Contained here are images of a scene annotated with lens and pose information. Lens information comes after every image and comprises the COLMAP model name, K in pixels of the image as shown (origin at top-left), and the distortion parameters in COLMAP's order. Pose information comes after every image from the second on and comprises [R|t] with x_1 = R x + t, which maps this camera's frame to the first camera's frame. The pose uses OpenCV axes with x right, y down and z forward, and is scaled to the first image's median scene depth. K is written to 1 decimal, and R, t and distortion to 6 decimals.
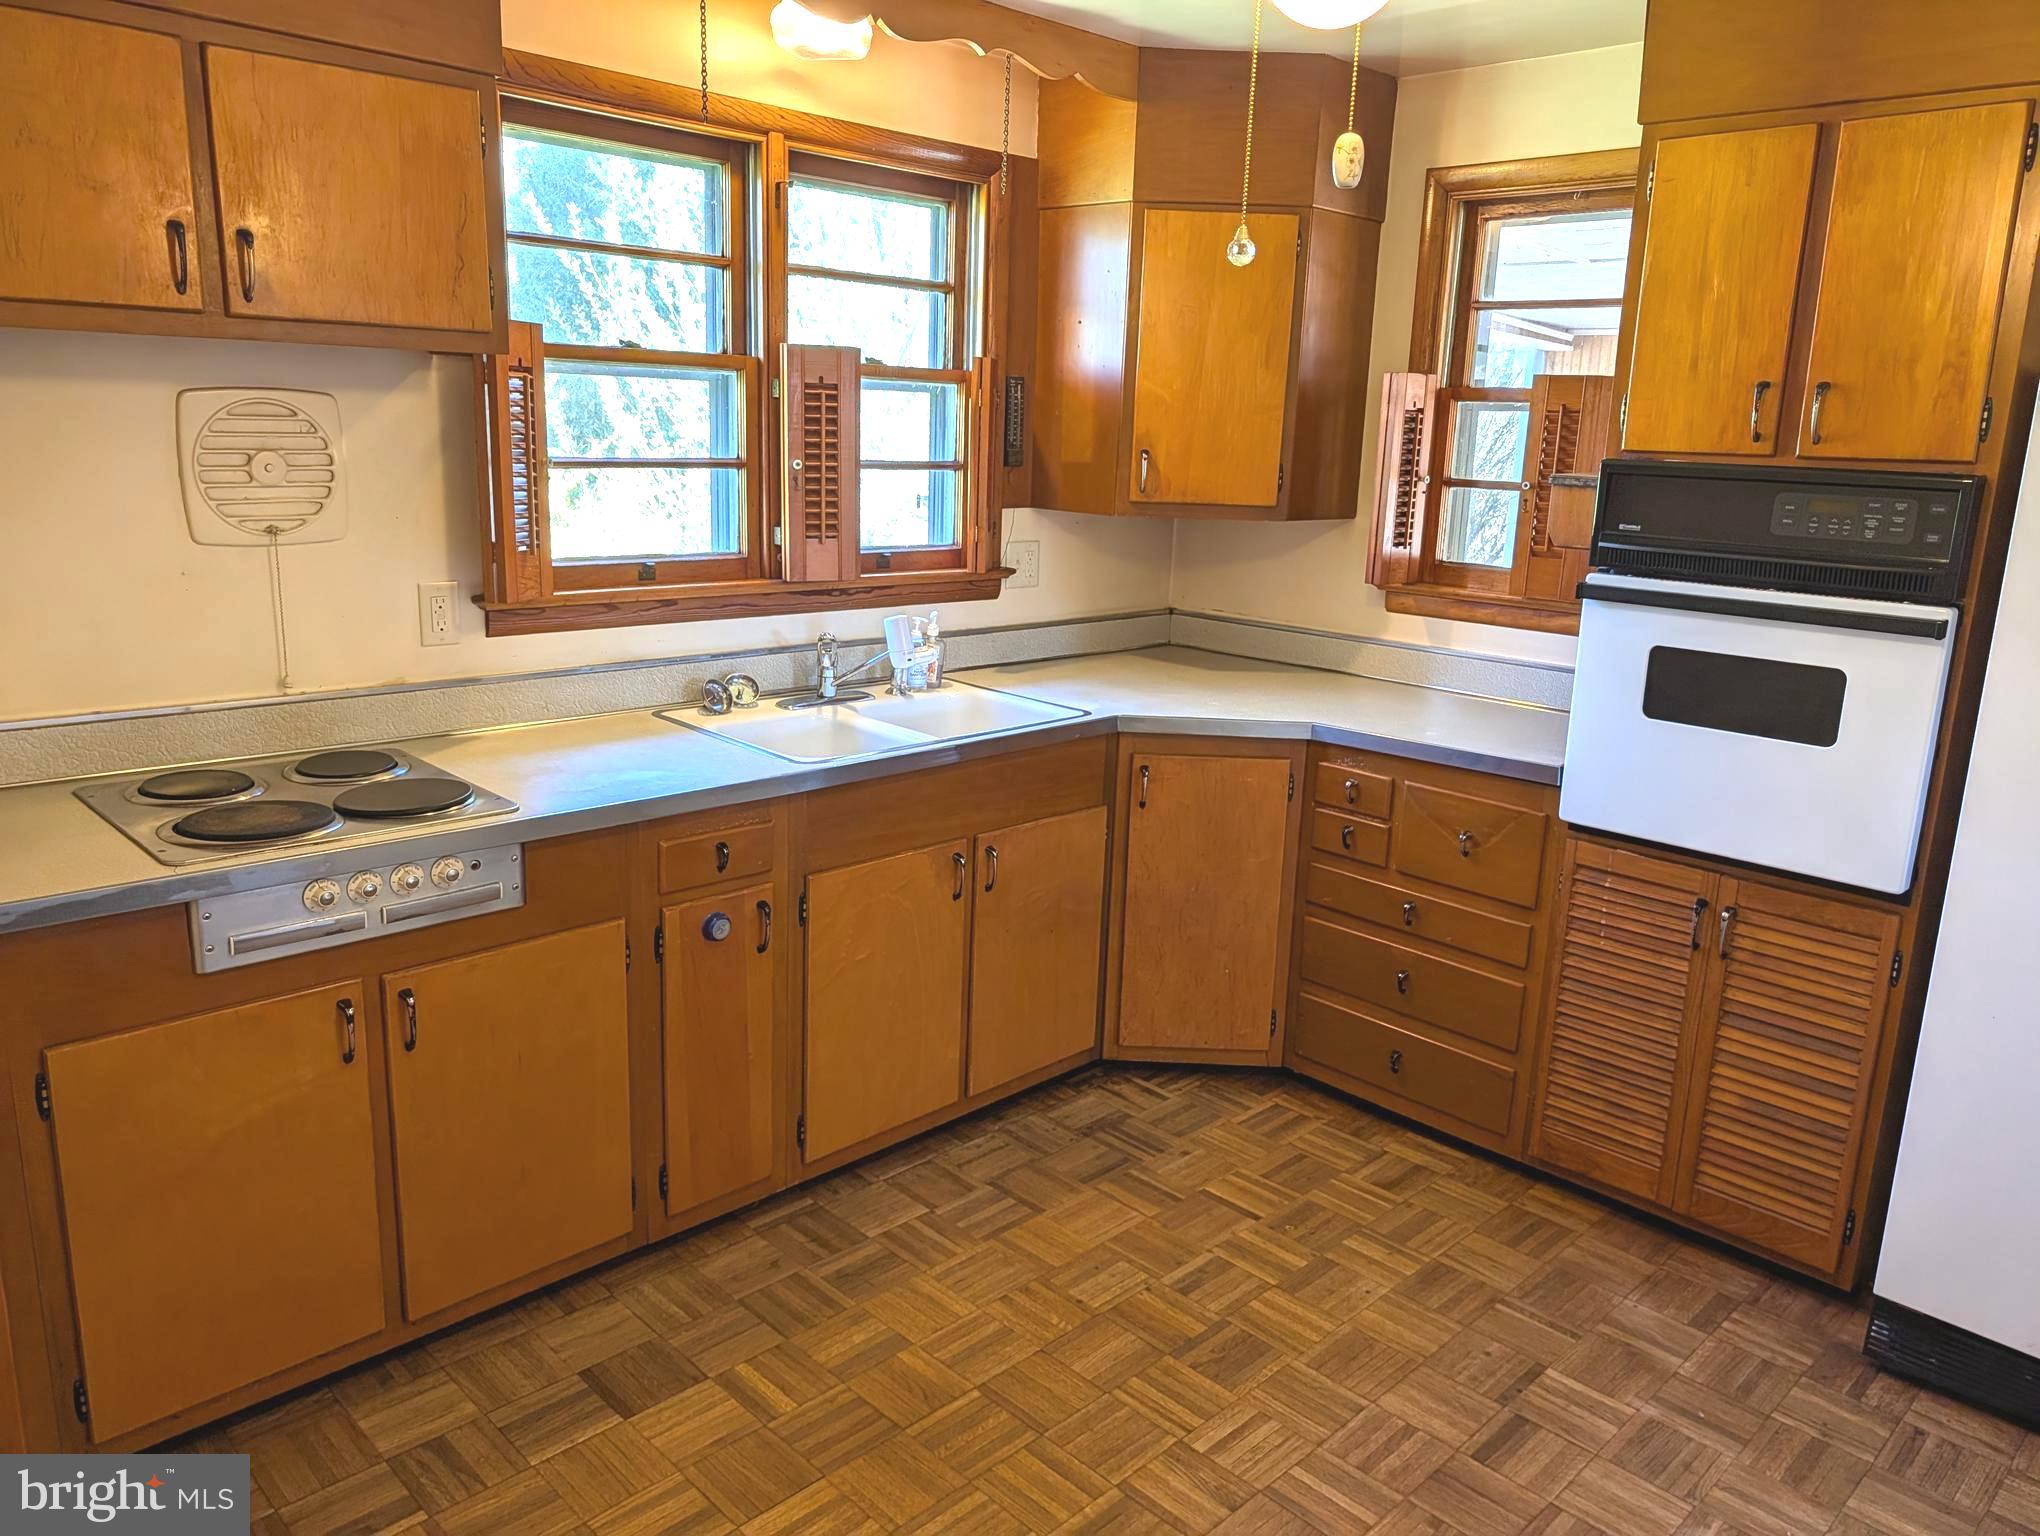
lens RADIAL K [[1466.3, 0, 1033.4], [0, 1466.3, 757.7], [0, 0, 1]] dist [0.025256, -0.018769]
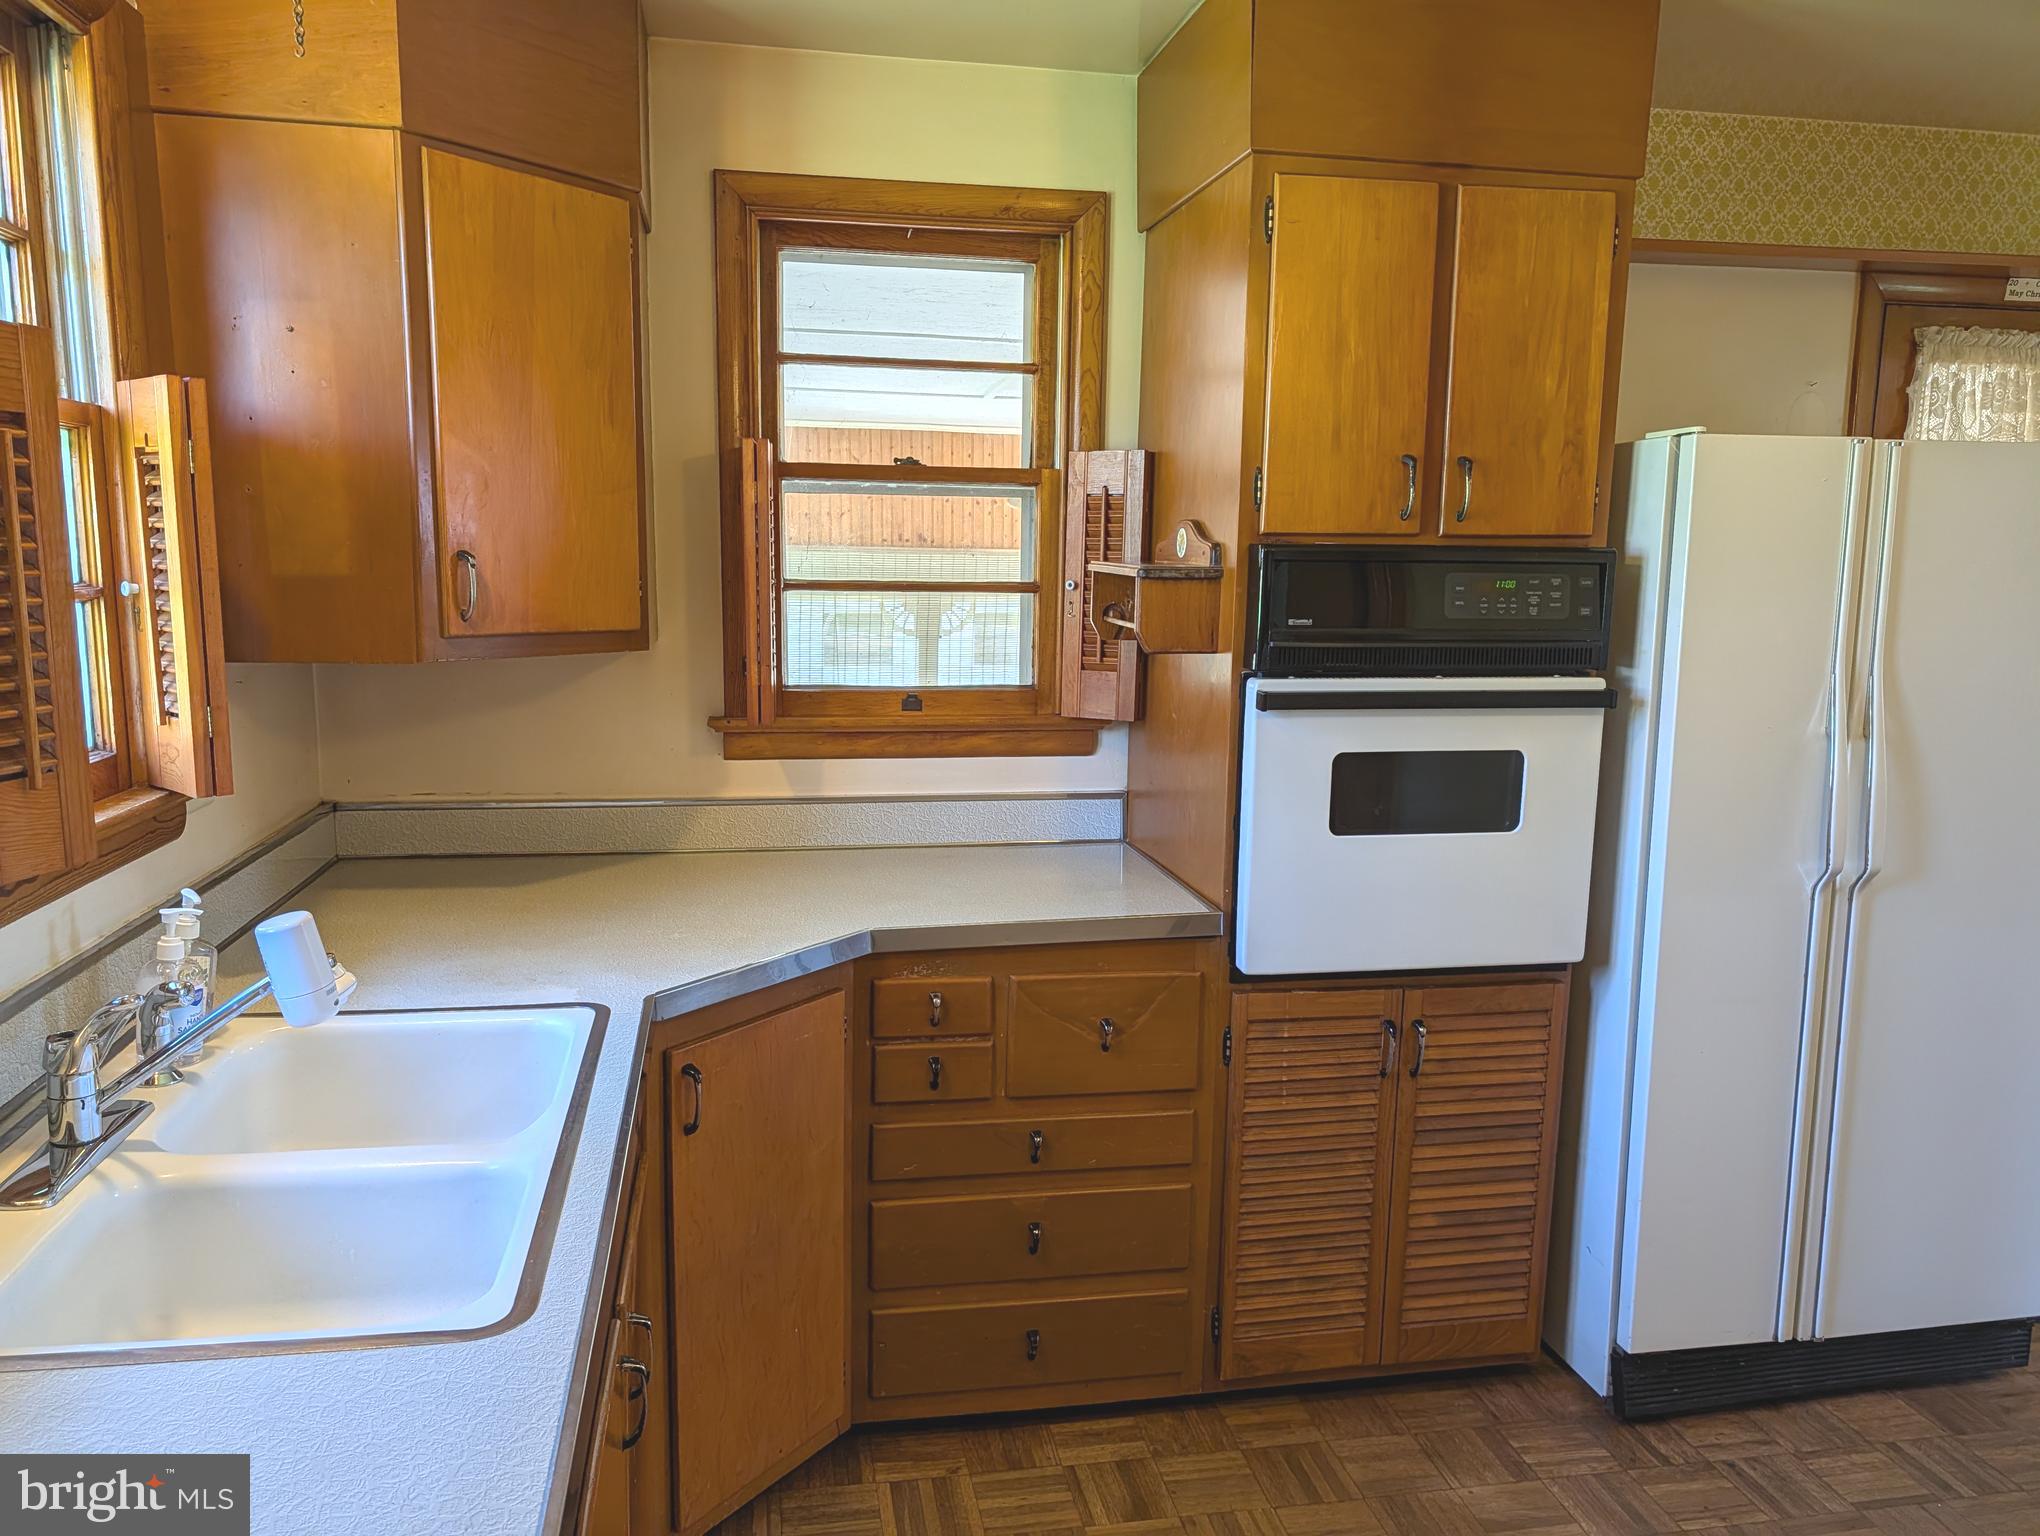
lens RADIAL K [[1466.3, 0, 1011.2], [0, 1466.3, 776.8], [0, 0, 1]] dist [0.025256, -0.018769]
pose [[0.572309, -0.150948, 0.806025, -0.389063], [0.191587, 0.980323, 0.047555, -0.139687], [-0.797344, 0.127208, 0.589967, 0.637109]]
